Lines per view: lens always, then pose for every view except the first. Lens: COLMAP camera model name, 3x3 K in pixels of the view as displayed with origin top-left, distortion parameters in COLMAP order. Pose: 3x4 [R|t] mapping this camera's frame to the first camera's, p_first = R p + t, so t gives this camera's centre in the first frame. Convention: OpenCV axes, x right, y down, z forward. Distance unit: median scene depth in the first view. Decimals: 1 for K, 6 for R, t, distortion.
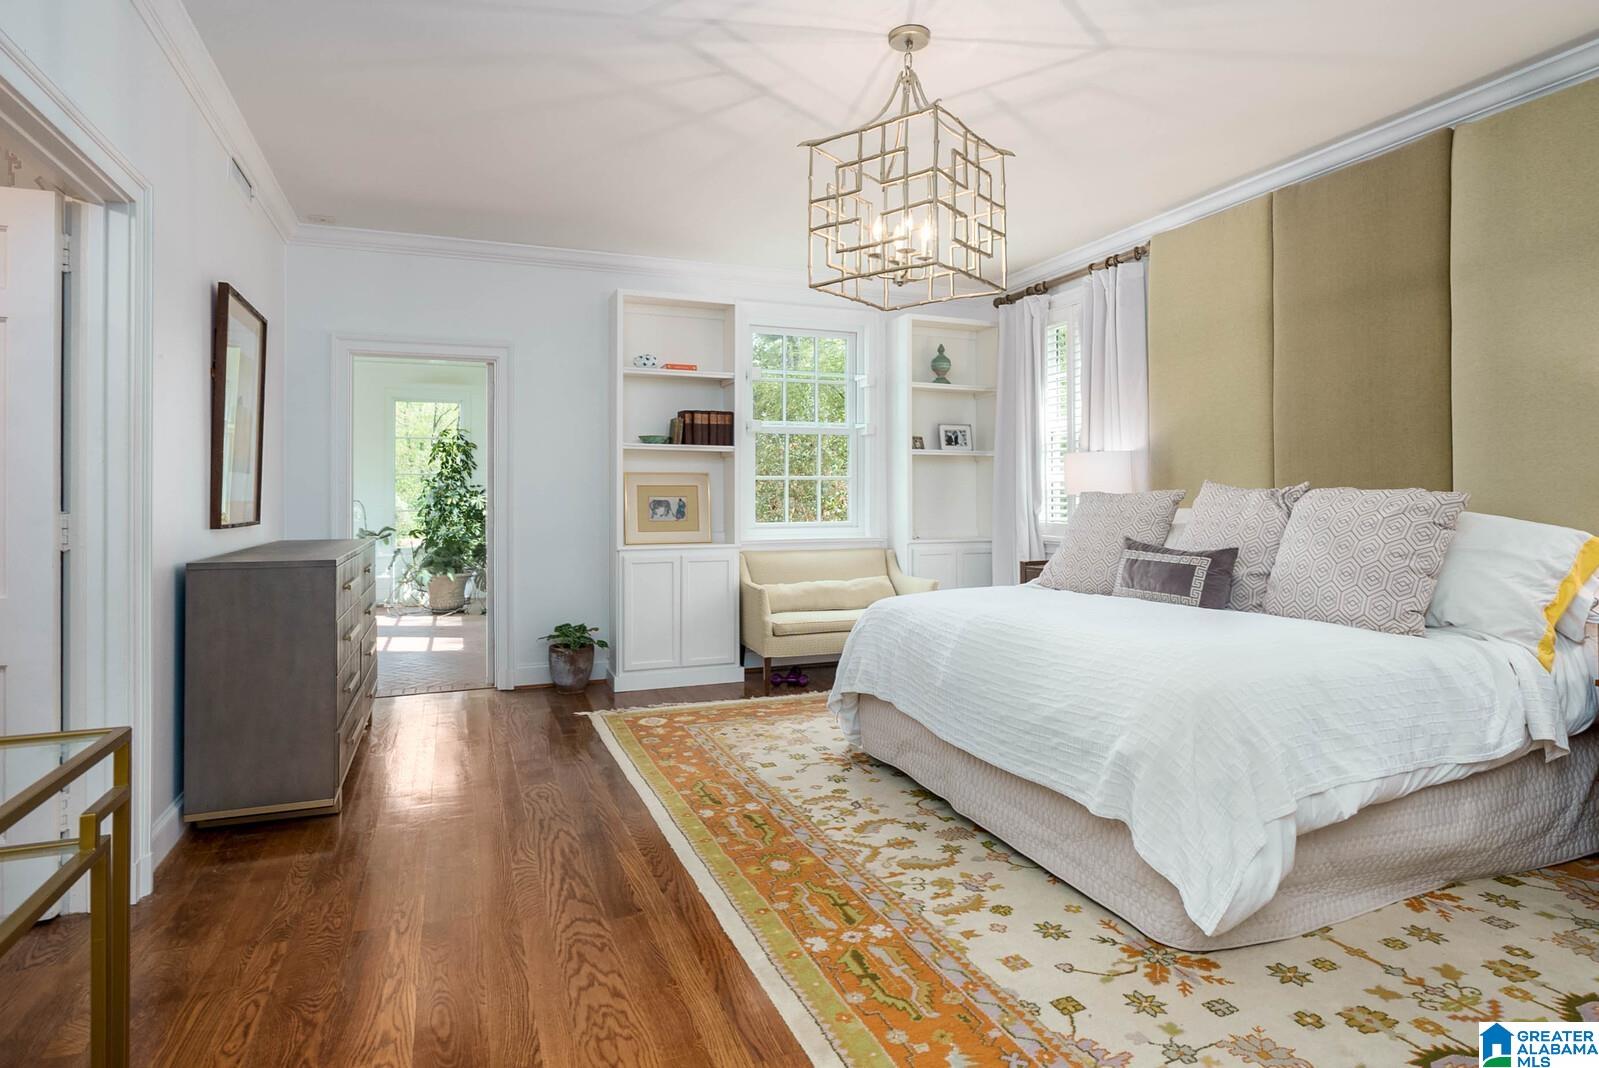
lens RADIAL K [[863.8, 0, 828.7], [0, 863.8, 487.2], [0, 0, 1]] dist [-0.000738, -0.002295]
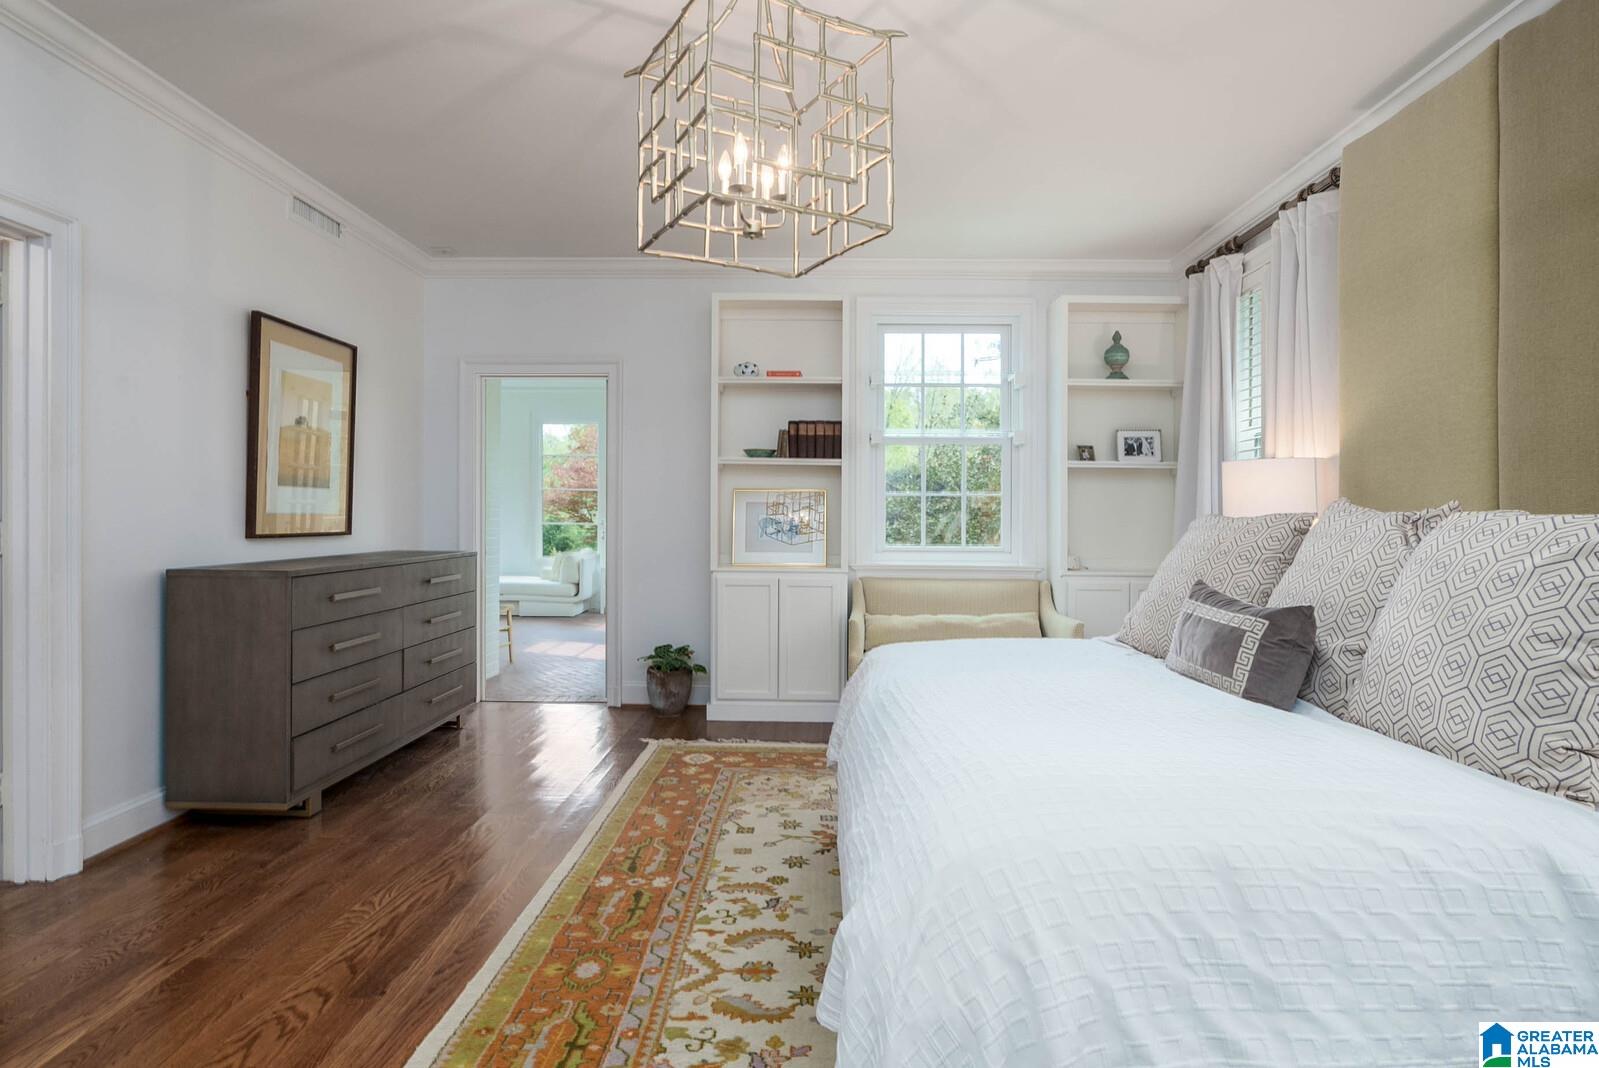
lens RADIAL K [[863.8, 0, 826.9], [0, 863.8, 511.4], [0, 0, 1]] dist [-0.000738, -0.002295]
pose [[0.919829, 0.010663, -0.392175, 0.369131], [-0.008462, 0.999937, 0.007339, 0.000380], [0.392229, -0.003432, 0.919861, 0.274768]]
